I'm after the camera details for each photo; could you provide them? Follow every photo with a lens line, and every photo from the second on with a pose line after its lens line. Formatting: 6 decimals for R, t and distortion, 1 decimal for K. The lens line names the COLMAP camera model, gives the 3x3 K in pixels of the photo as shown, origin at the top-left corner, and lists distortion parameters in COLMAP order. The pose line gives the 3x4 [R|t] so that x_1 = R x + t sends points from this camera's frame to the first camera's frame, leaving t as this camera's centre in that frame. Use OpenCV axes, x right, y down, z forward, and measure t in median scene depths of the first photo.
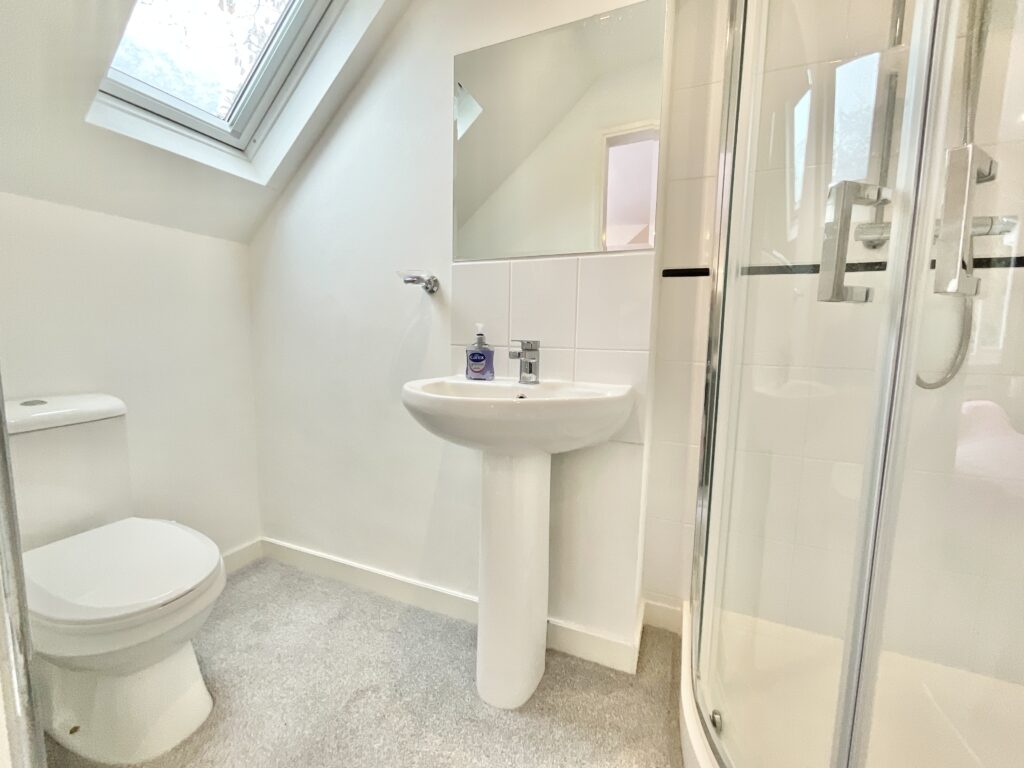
lens RADIAL K [[418.3, 0, 511.7], [0, 418.3, 383.0], [0, 0, 1]] dist [0.001574, 0.000248]
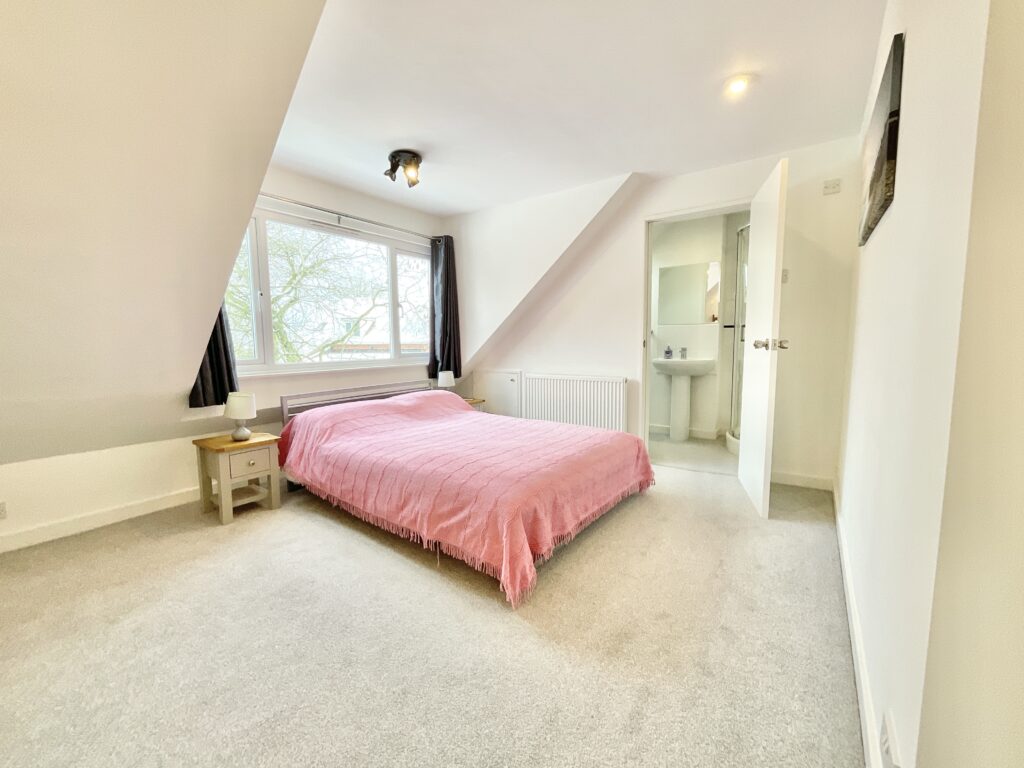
lens RADIAL K [[418.3, 0, 512.6], [0, 418.3, 384.1], [0, 0, 1]] dist [0.001574, 0.000248]
pose [[0.977092, -0.000361, -0.212817, -0.628504], [-0.001612, 0.999957, -0.009095, 0.249538], [0.212811, 0.009229, 0.977050, -2.863390]]
